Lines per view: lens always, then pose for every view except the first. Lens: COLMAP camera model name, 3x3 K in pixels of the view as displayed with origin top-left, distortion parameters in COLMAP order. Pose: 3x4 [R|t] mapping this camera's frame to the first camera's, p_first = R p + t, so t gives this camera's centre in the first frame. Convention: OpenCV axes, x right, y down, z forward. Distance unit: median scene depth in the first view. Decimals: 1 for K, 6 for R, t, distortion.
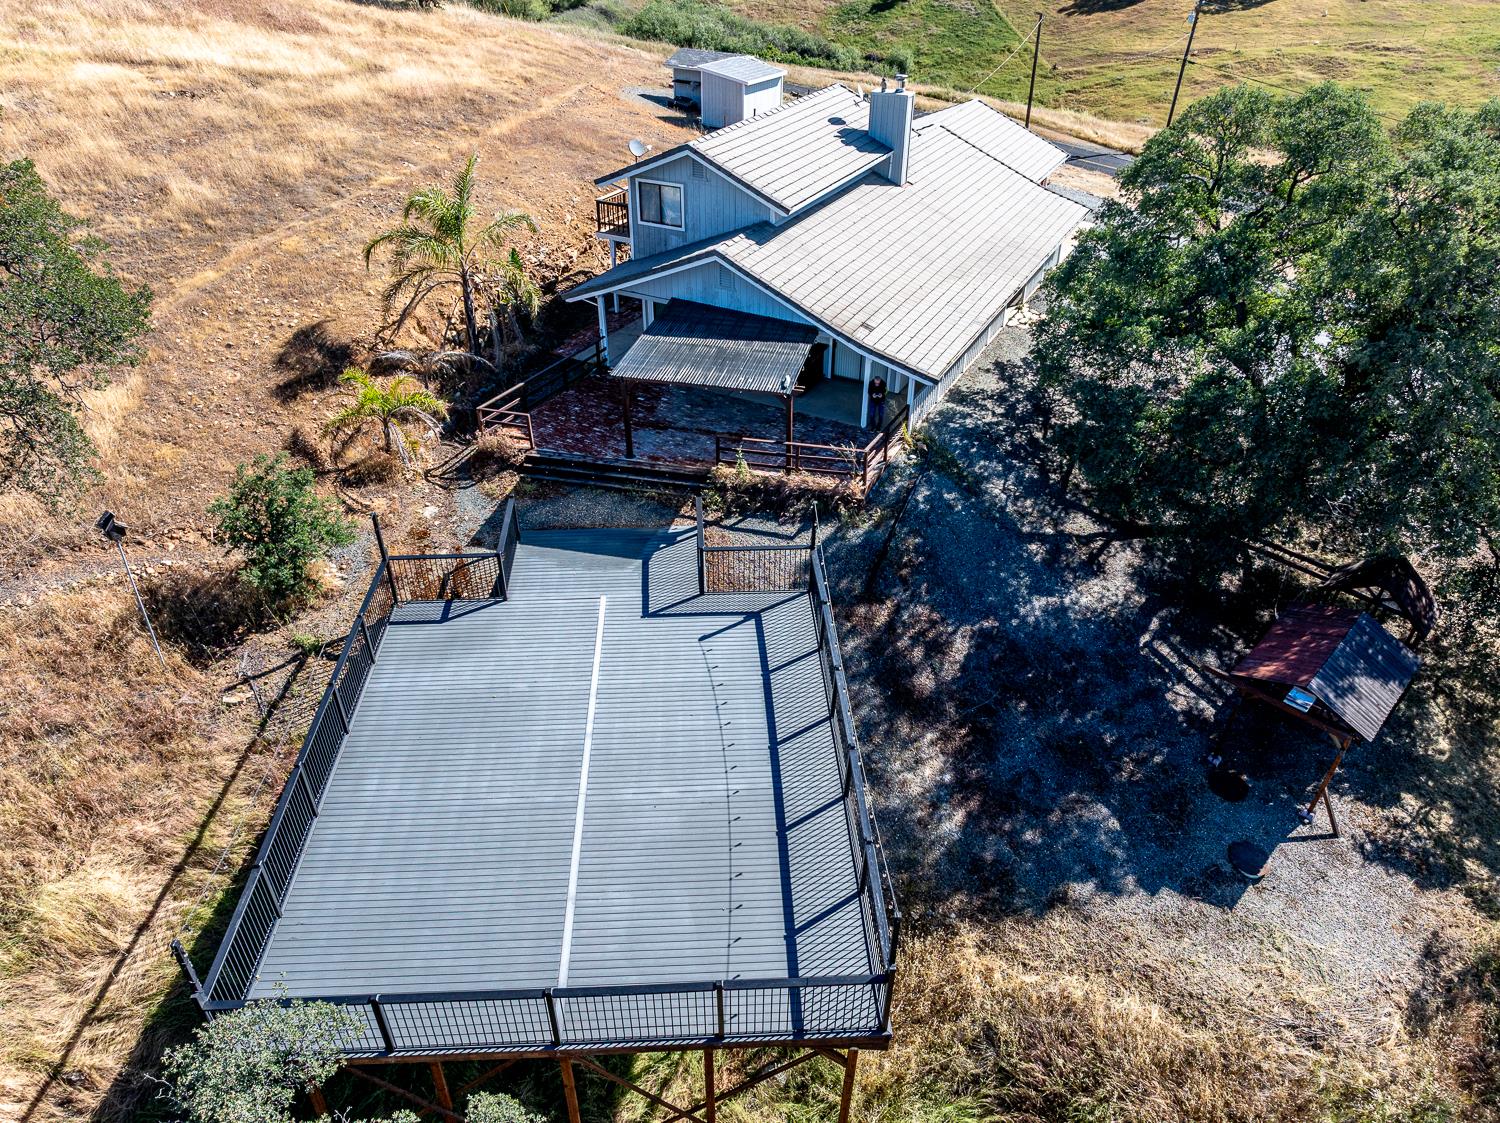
lens RADIAL K [[1049.9, 0, 752.1], [0, 1049.9, 559.3], [0, 0, 1]] dist [-0.038190, 0.021721]
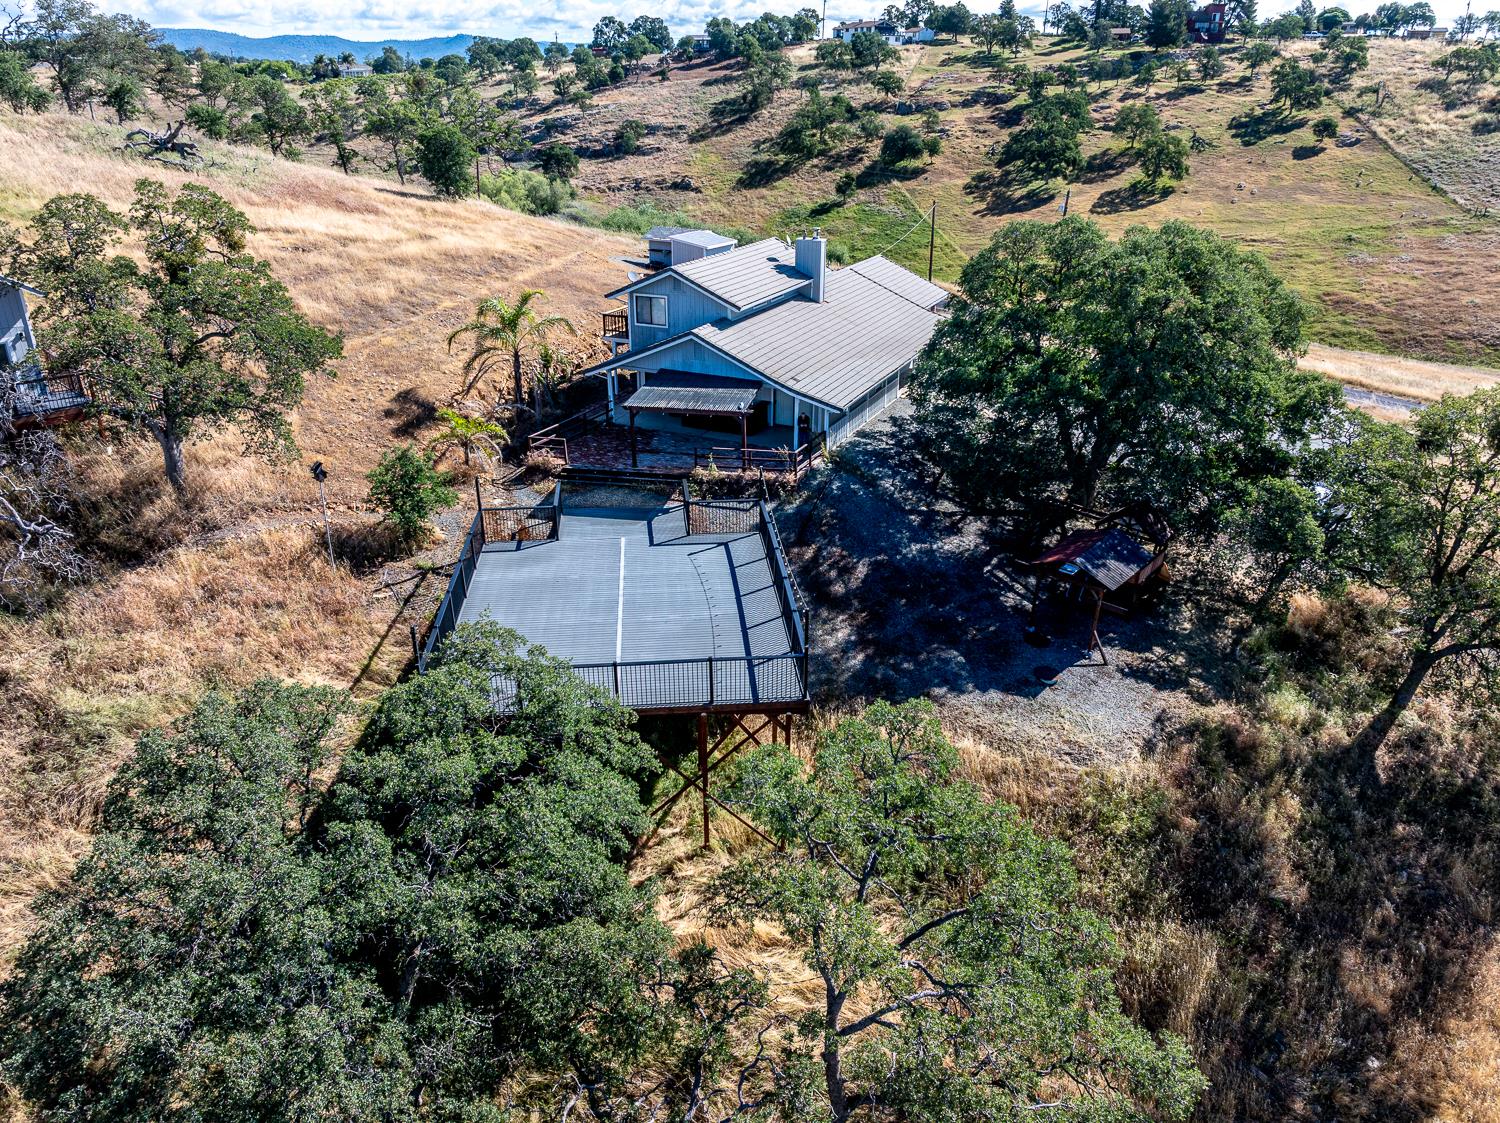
lens RADIAL K [[1049.9, 0, 754.0], [0, 1049.9, 560.7], [0, 0, 1]] dist [-0.038190, 0.021721]
pose [[0.998947, -0.020916, 0.040834, -0.015035], [0.027645, 0.984723, -0.171919, 0.307373], [-0.036614, 0.172867, 0.984264, -0.445853]]
